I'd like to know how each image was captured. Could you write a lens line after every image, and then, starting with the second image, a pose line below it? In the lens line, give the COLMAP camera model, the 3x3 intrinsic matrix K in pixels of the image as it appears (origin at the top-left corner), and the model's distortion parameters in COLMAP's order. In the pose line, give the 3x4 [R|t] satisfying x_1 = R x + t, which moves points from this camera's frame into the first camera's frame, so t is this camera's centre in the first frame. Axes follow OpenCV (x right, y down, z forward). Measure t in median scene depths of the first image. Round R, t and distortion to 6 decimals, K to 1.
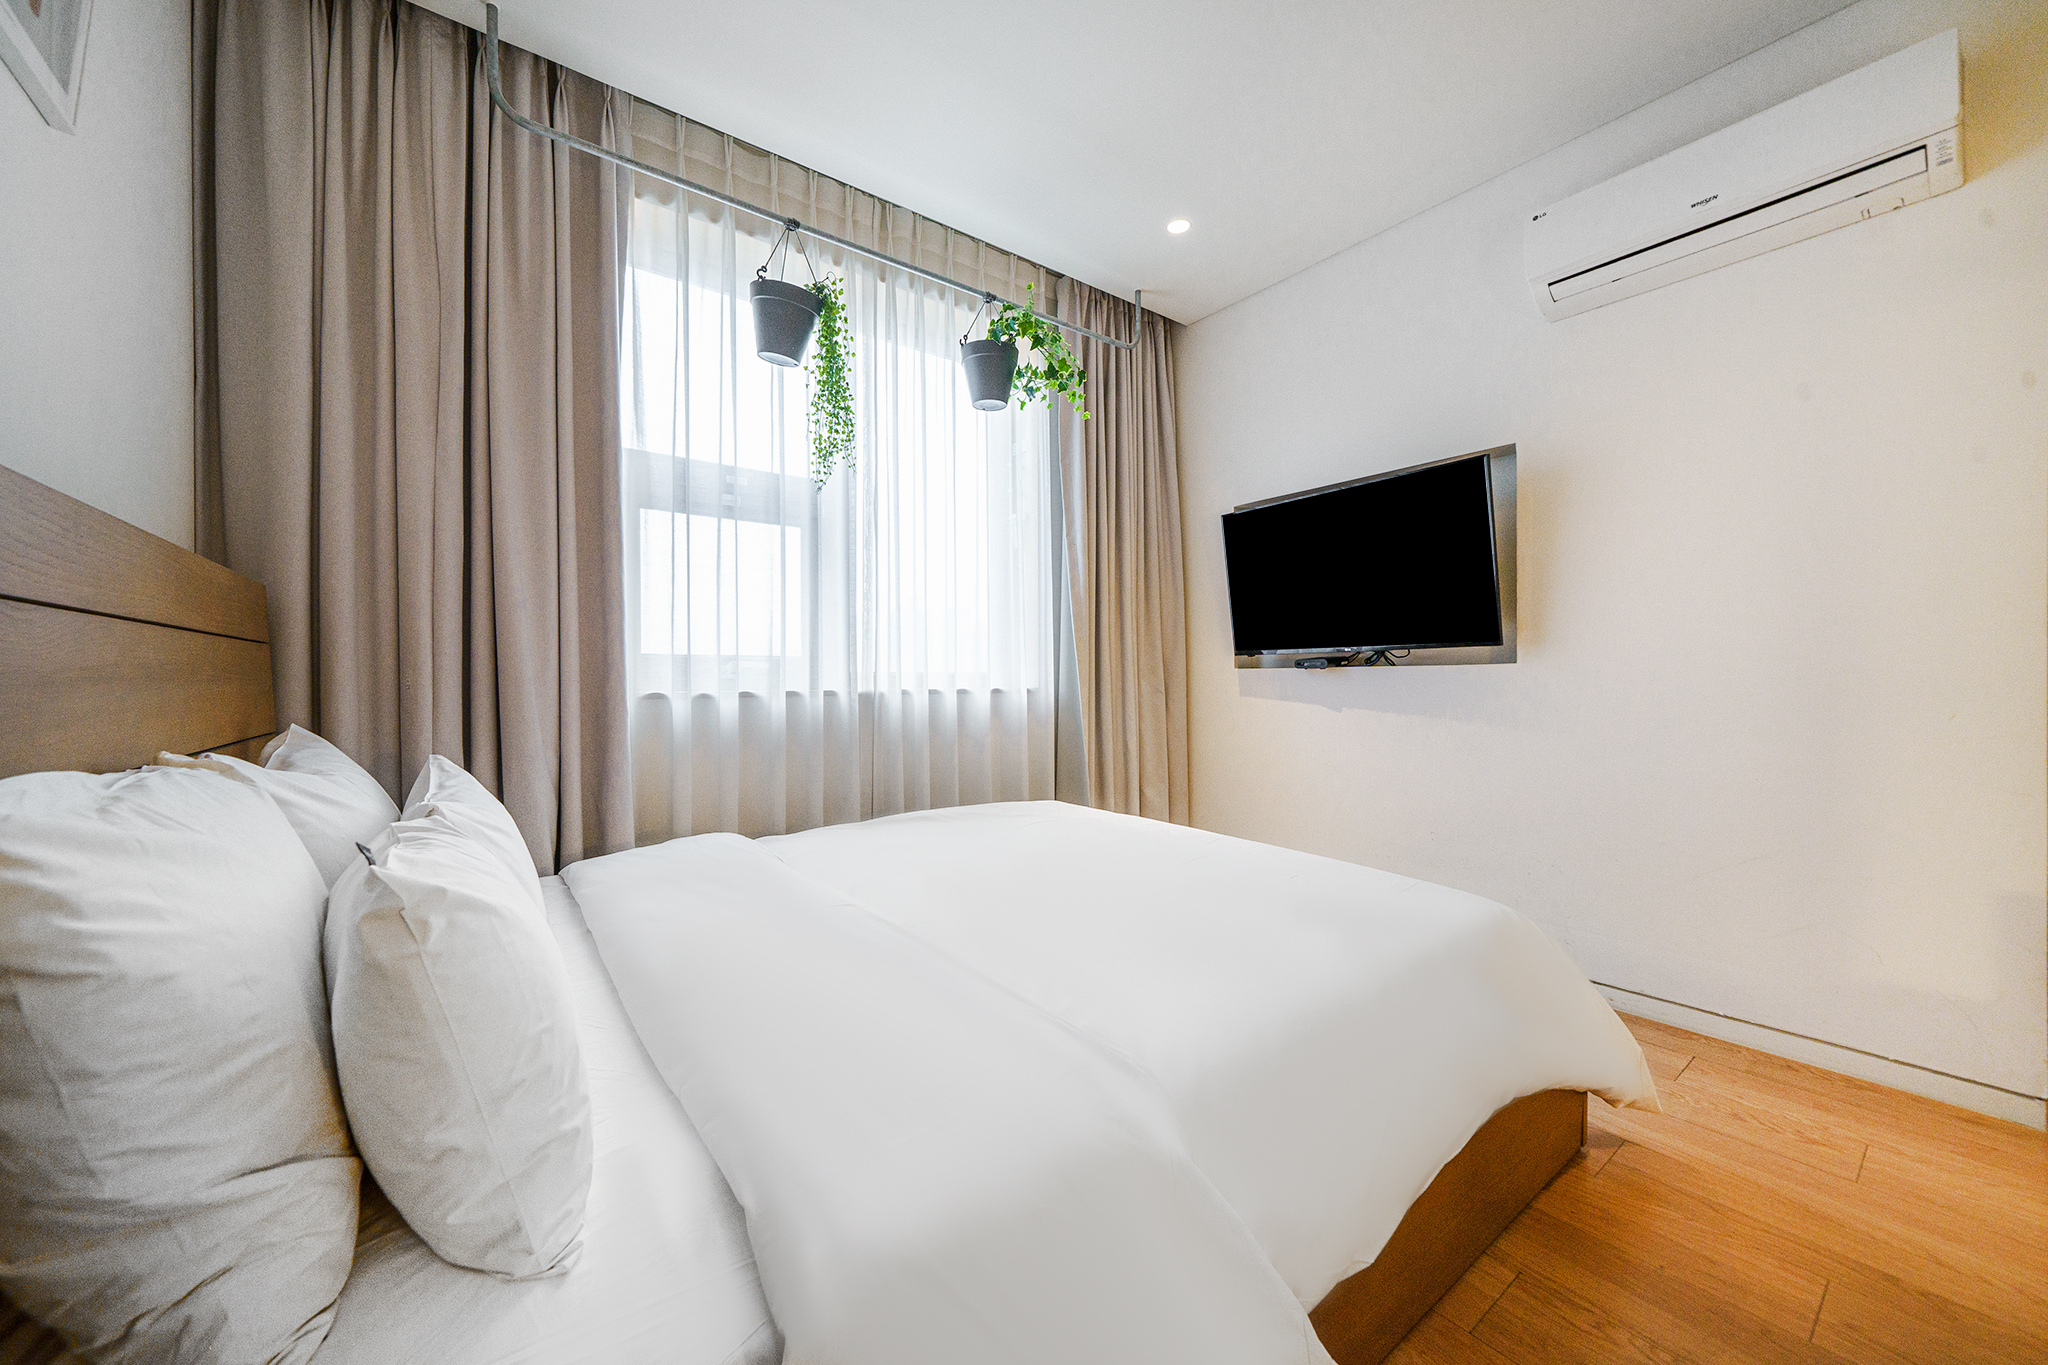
lens RADIAL K [[750.7, 0, 1024.0], [0, 750.7, 682.5], [0, 0, 1]] dist [0.000155, -0.000072]
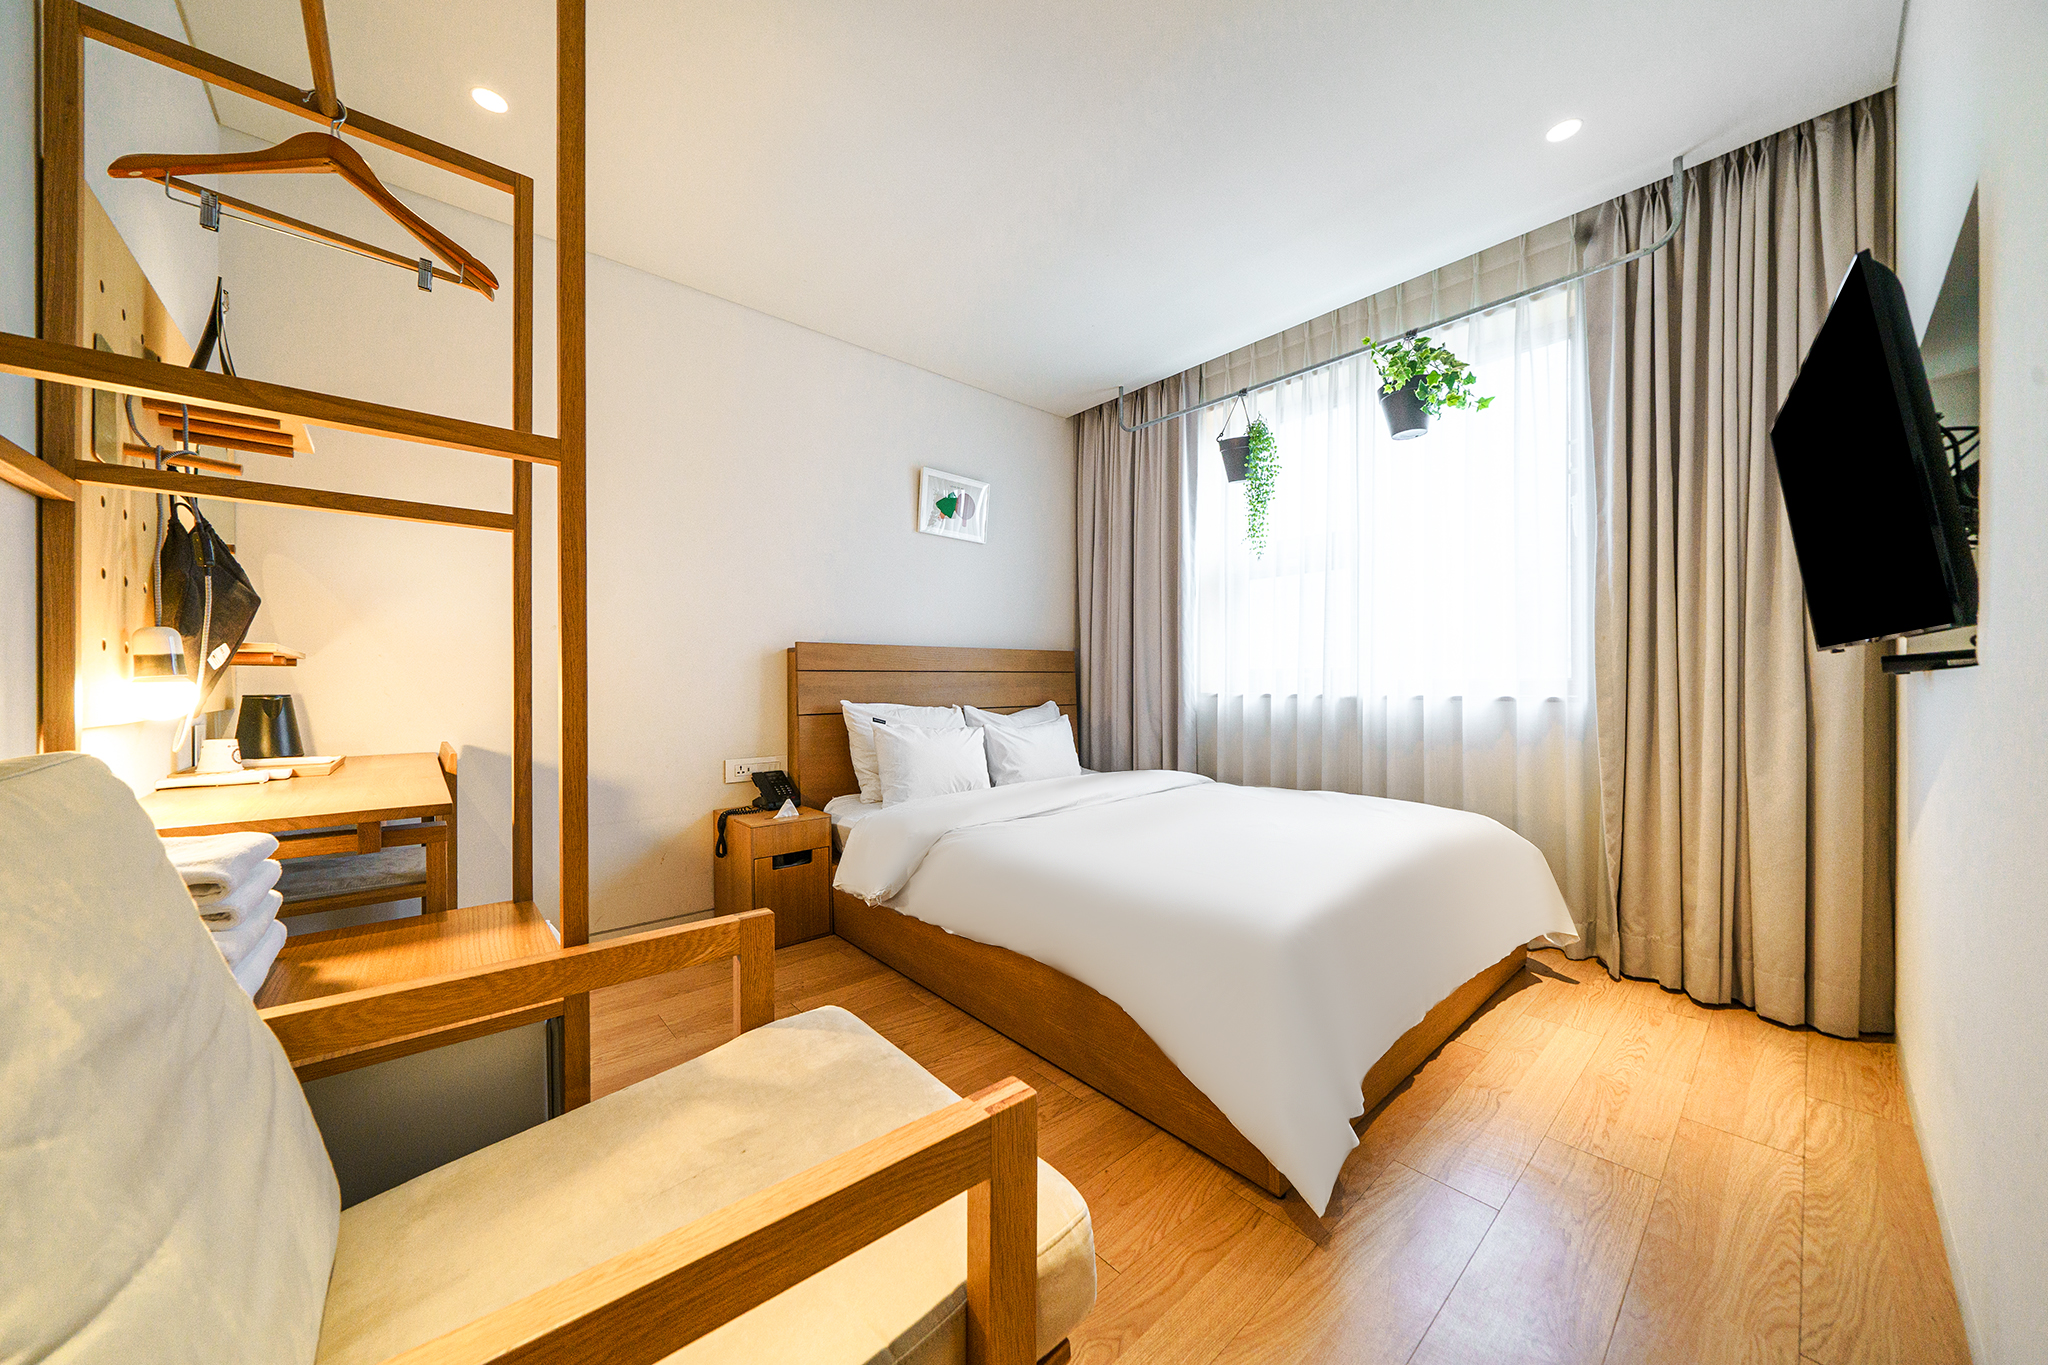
lens RADIAL K [[705.7, 0, 1009.3], [0, 705.7, 681.9], [0, 0, 1]] dist [-0.000798, -0.000095]
pose [[0.070181, 0.004151, -0.997526, 0.928097], [0.000756, 0.999991, 0.004214, -0.016249], [0.997534, -0.001050, 0.070177, 0.346153]]
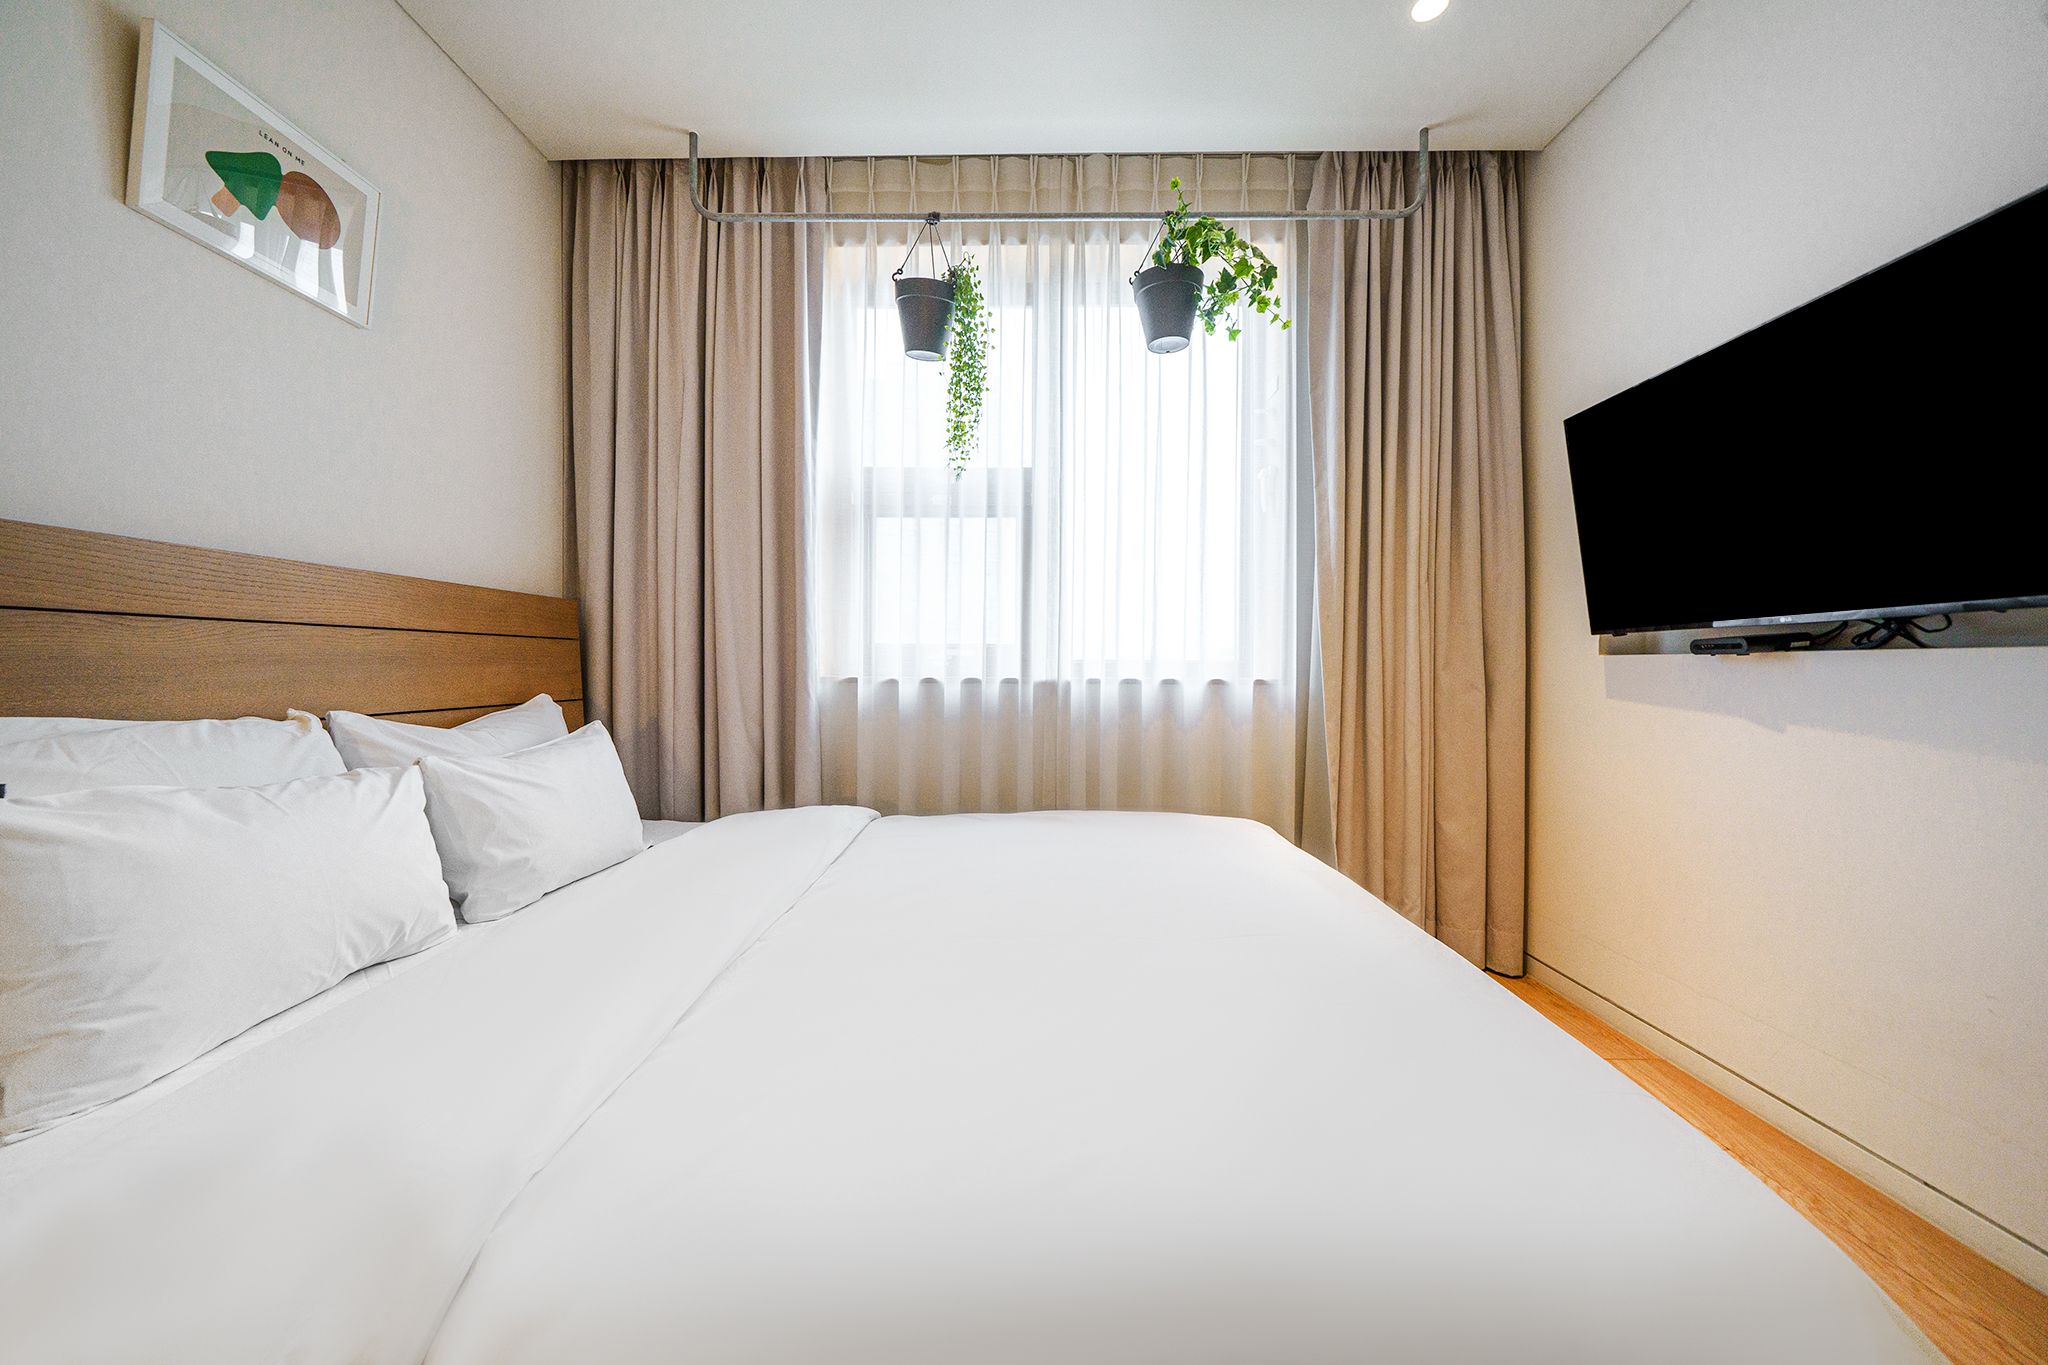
lens RADIAL K [[705.7, 0, 1009.3], [0, 705.7, 681.9], [0, 0, 1]] dist [-0.000798, -0.000095]
pose [[0.788935, 0.020938, -0.614120, 0.309512], [-0.009818, 0.999721, 0.021473, -0.003919], [0.614399, -0.010911, 0.788920, 0.253591]]
